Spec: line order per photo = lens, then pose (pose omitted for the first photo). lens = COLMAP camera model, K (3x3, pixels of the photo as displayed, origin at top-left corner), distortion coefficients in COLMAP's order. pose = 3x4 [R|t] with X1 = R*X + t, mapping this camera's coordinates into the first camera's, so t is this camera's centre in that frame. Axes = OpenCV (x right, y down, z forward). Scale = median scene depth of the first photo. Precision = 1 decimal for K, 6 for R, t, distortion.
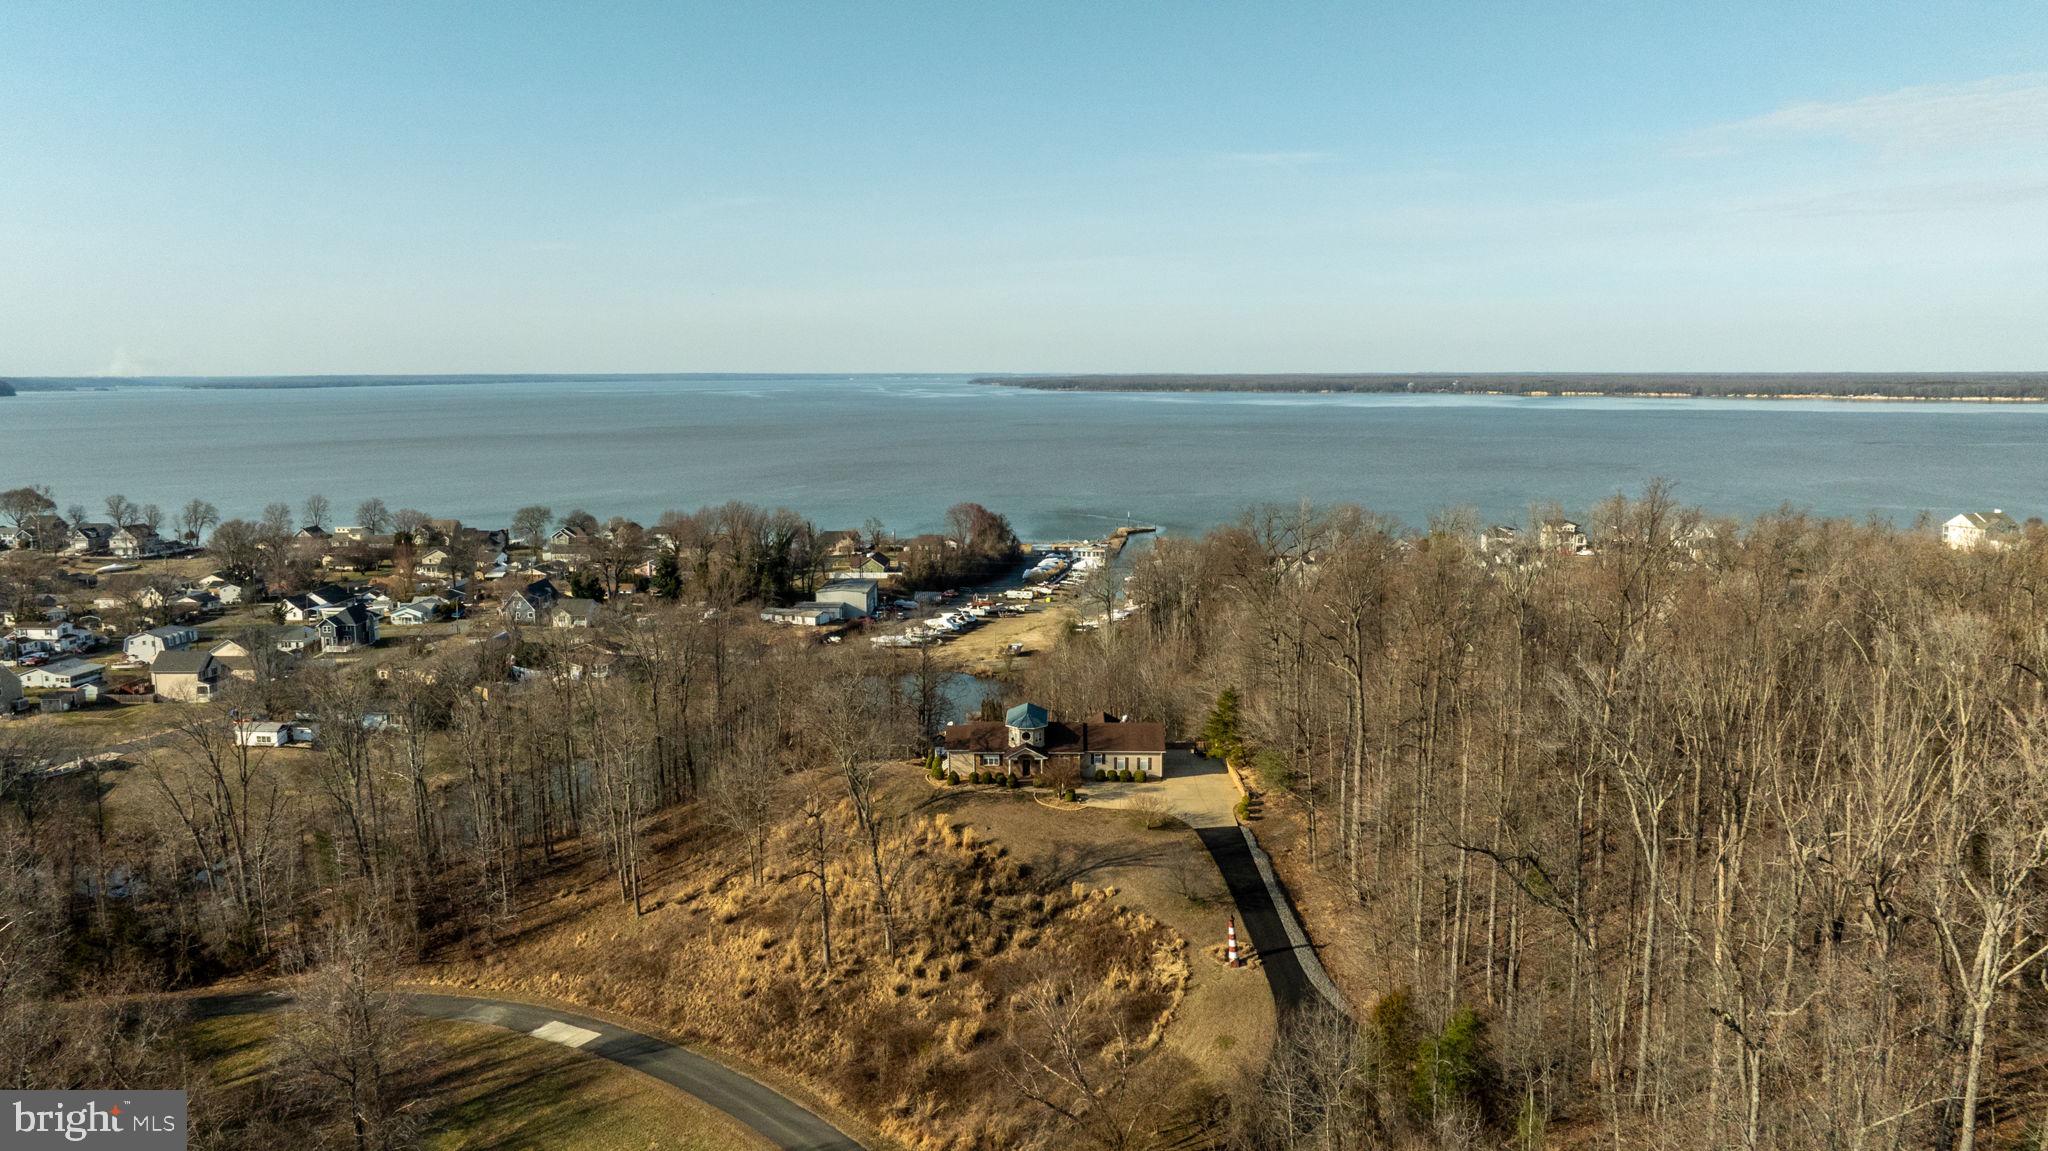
lens RADIAL K [[1449.9, 0, 1027.0], [0, 1449.9, 563.3], [0, 0, 1]] dist [-0.028599, 0.017316]
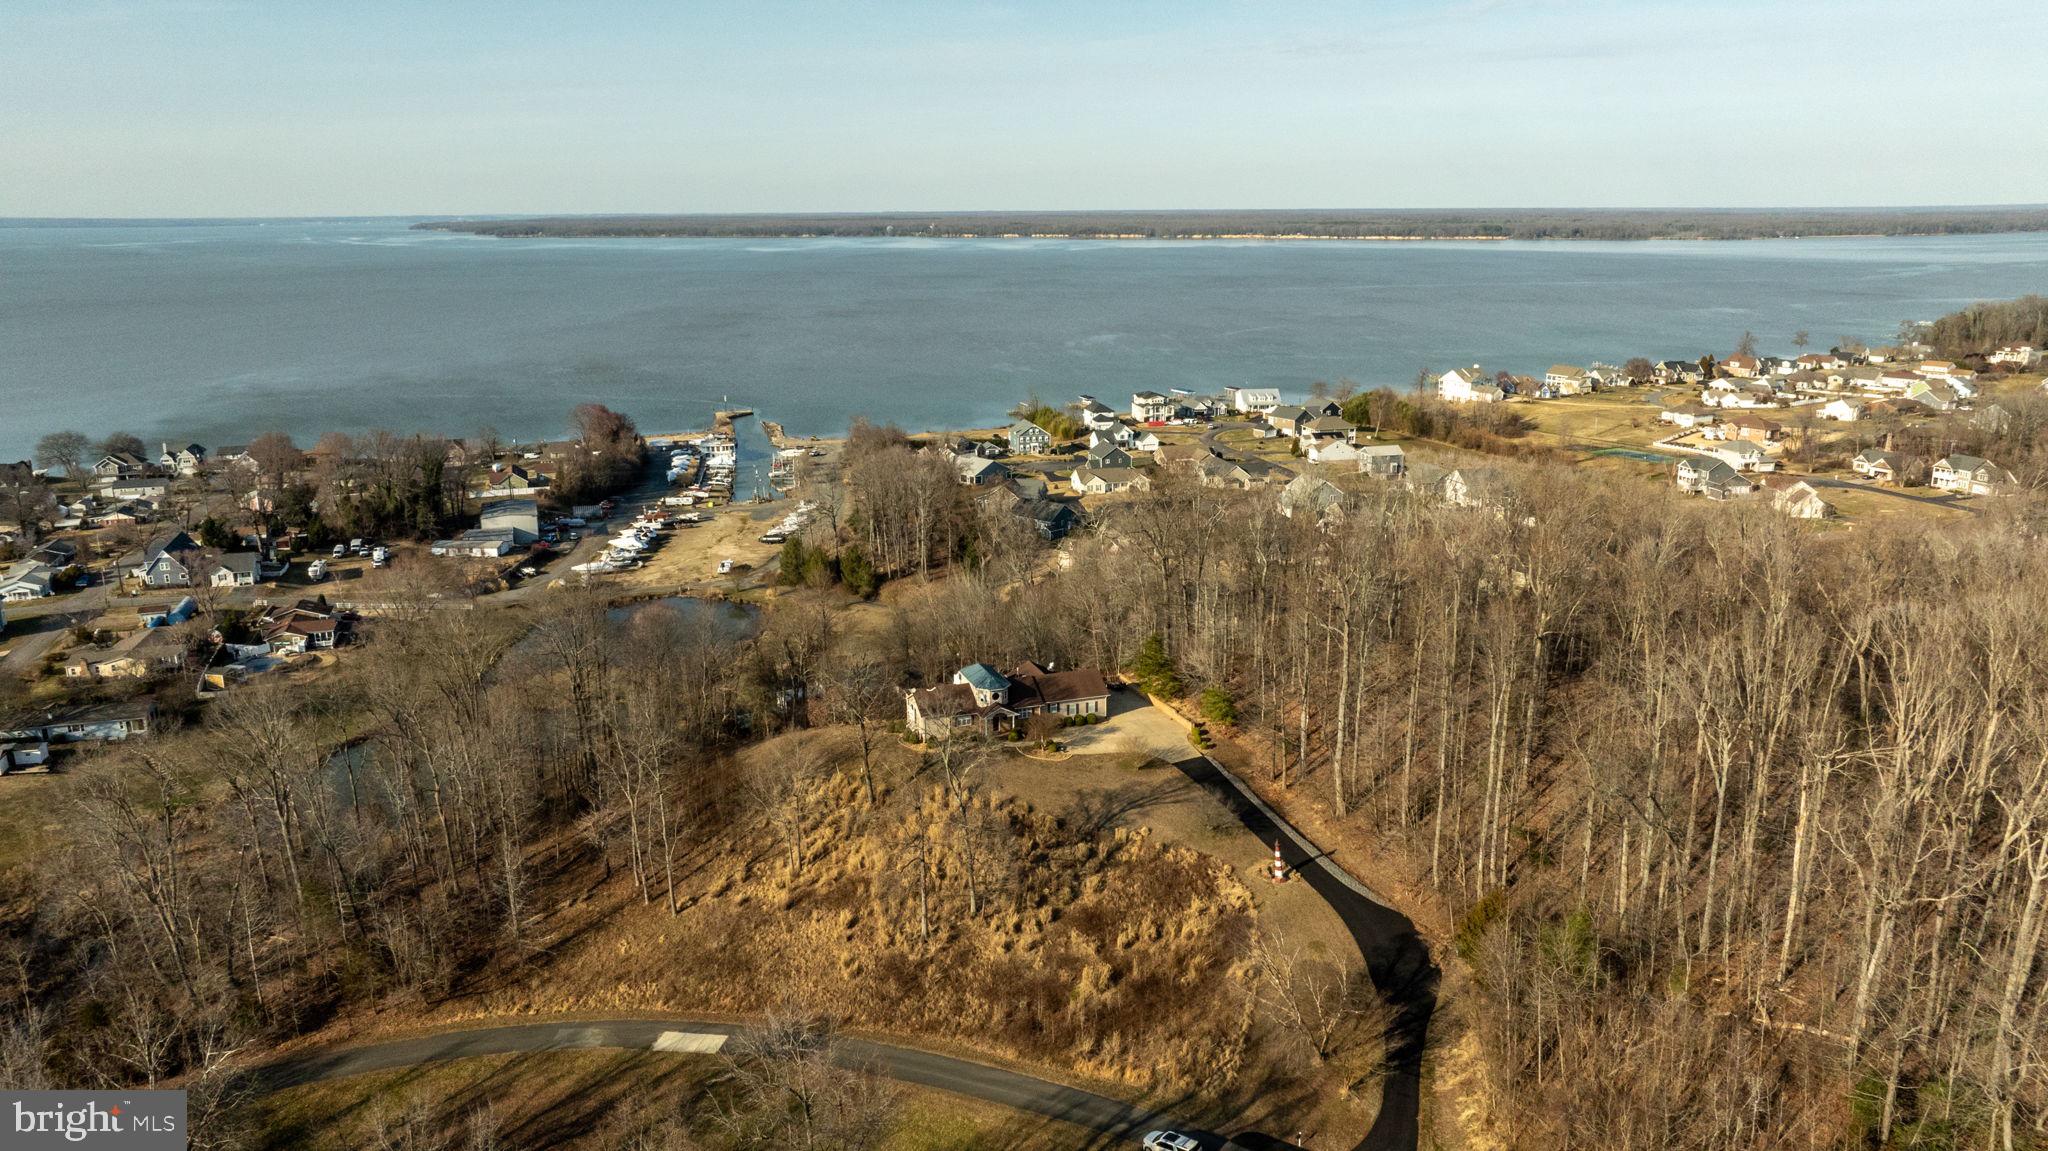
lens RADIAL K [[1449.9, 0, 1027.0], [0, 1449.9, 569.8], [0, 0, 1]] dist [-0.028599, 0.017316]
pose [[0.935358, -0.089472, 0.342199, -0.353772], [0.050539, 0.991358, 0.121060, -0.111330], [-0.350073, -0.095940, 0.931796, -0.033462]]
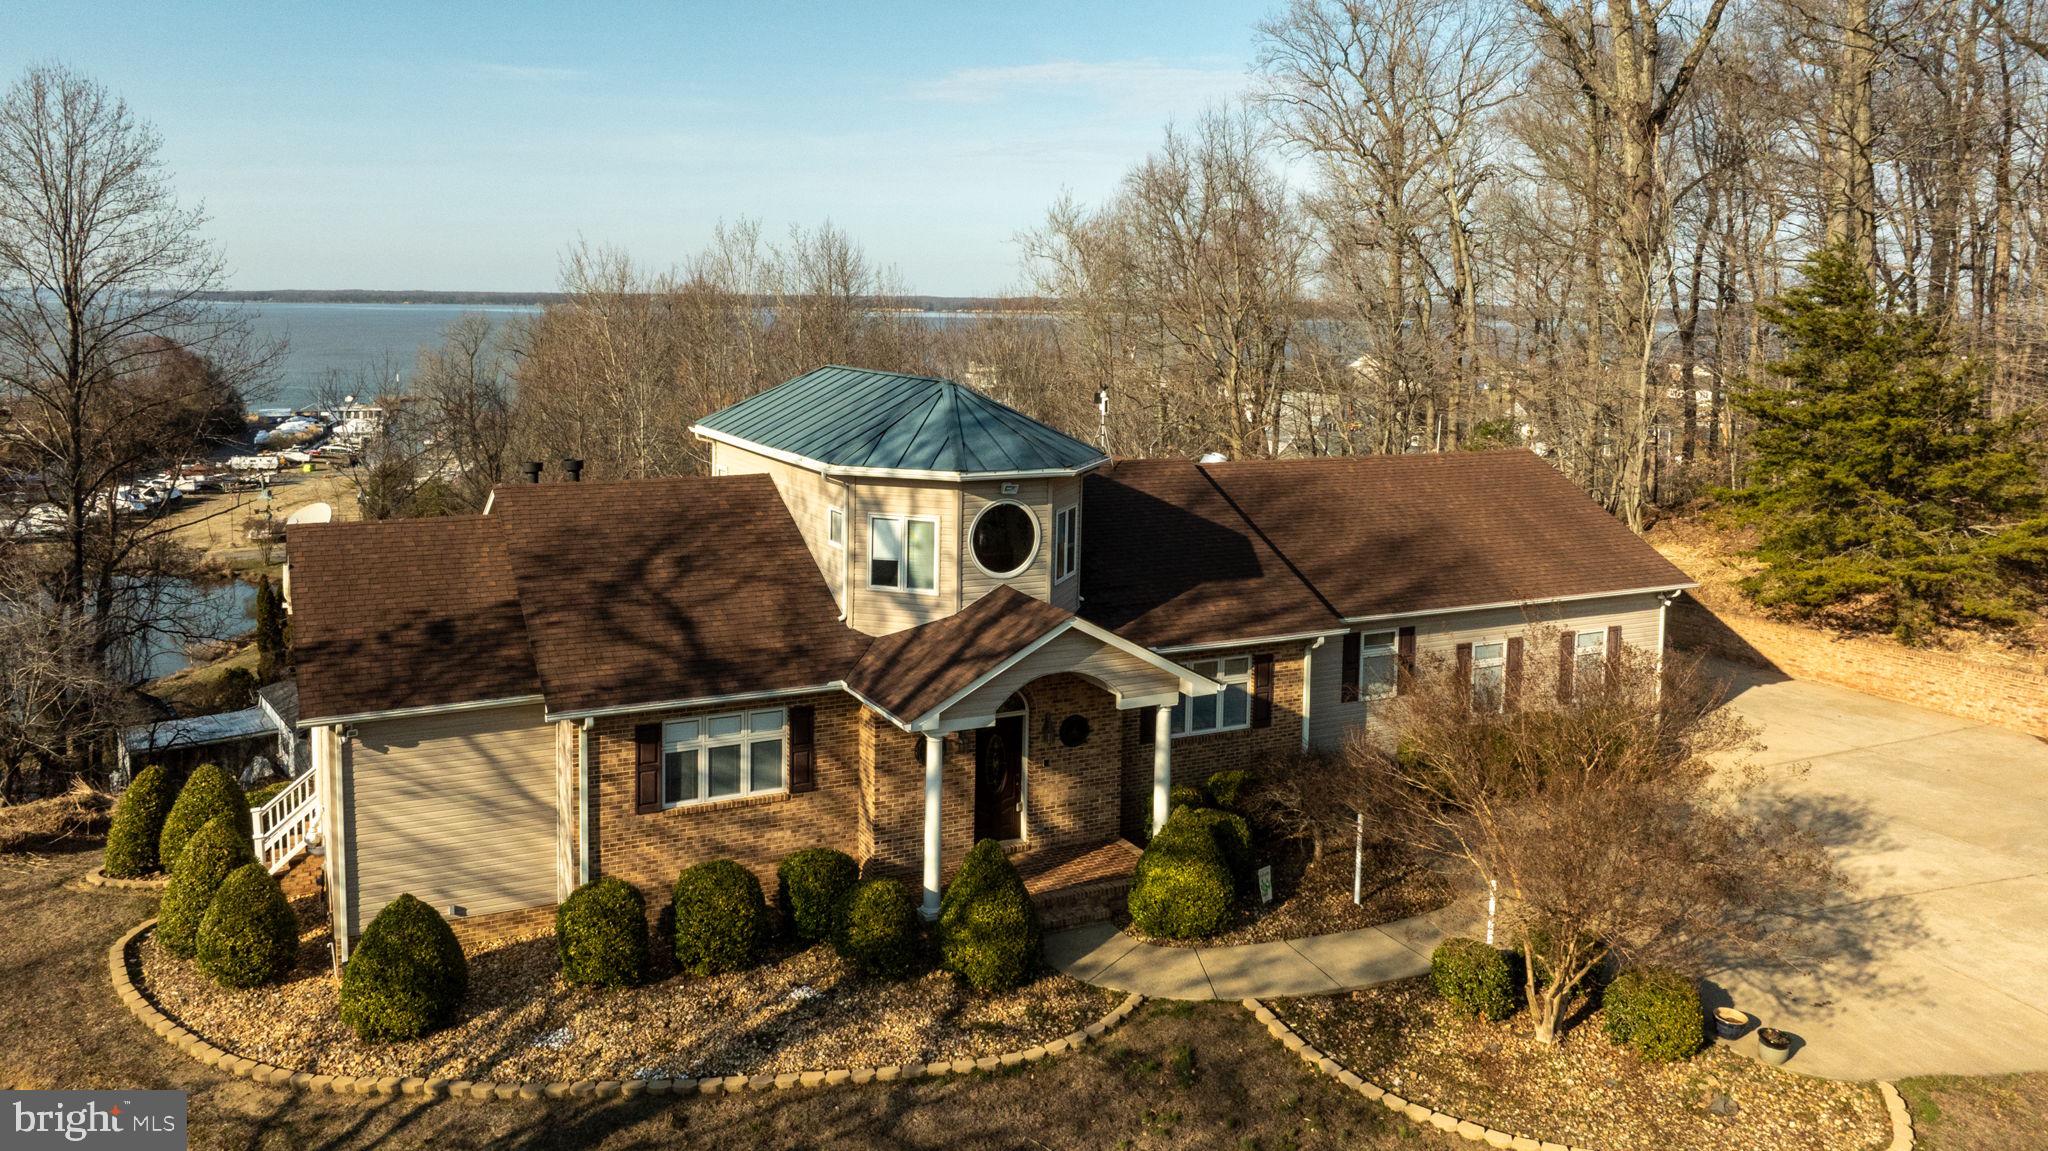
lens RADIAL K [[1449.9, 0, 965.9], [0, 1449.9, 450.7], [0, 0, 1]] dist [-0.028599, 0.017316]
pose [[0.884526, -0.027427, 0.465684, -0.064482], [0.041229, 0.998960, -0.019474, 0.115396], [-0.464665, 0.036425, 0.884737, 0.898697]]
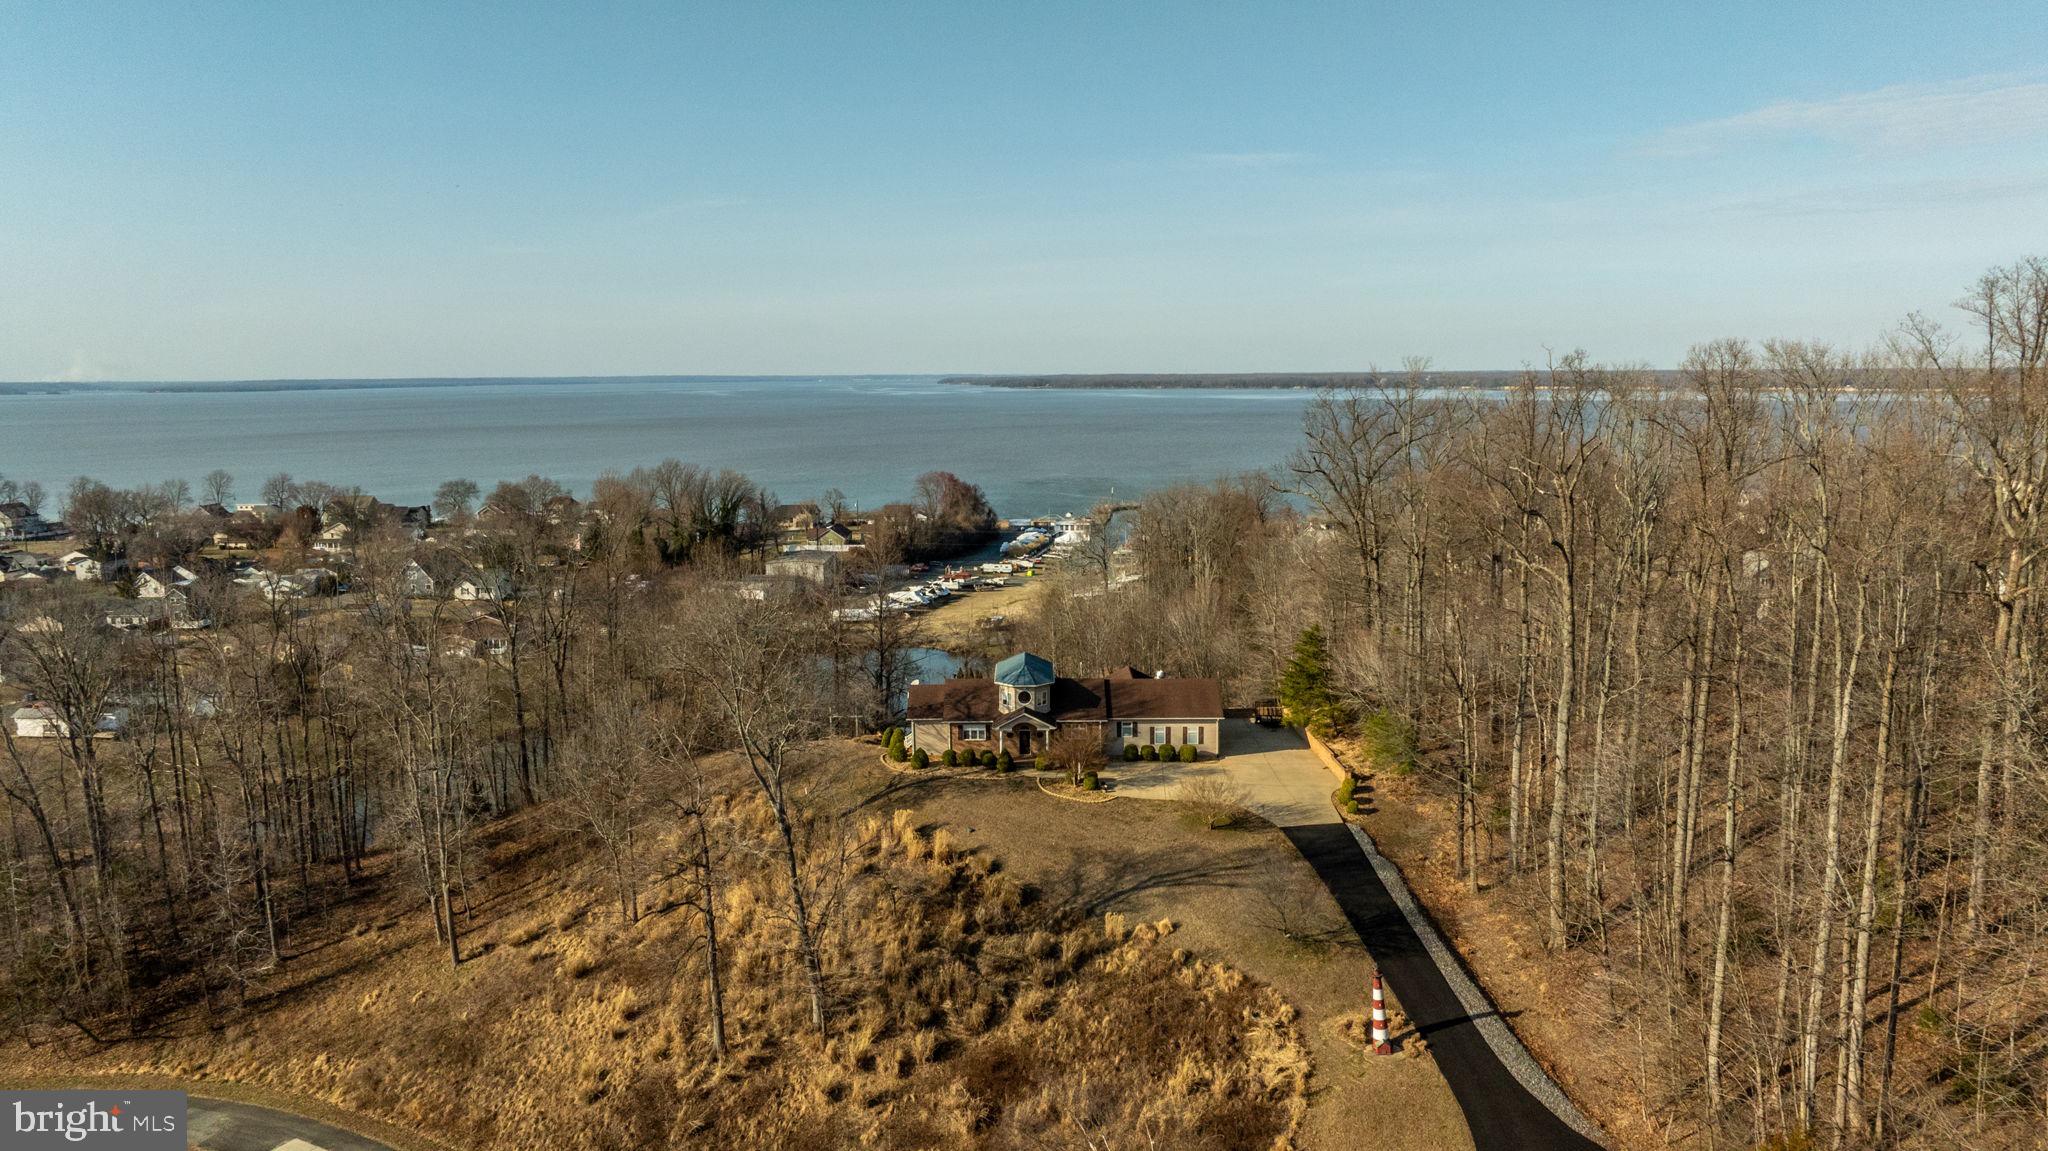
lens RADIAL K [[1449.9, 0, 1025.0], [0, 1449.9, 569.4], [0, 0, 1]] dist [-0.028599, 0.017316]
pose [[0.999803, -0.007243, 0.018487, -0.012827], [0.007195, 0.999971, 0.002674, 0.056810], [-0.018506, -0.002540, 0.999826, 0.308867]]
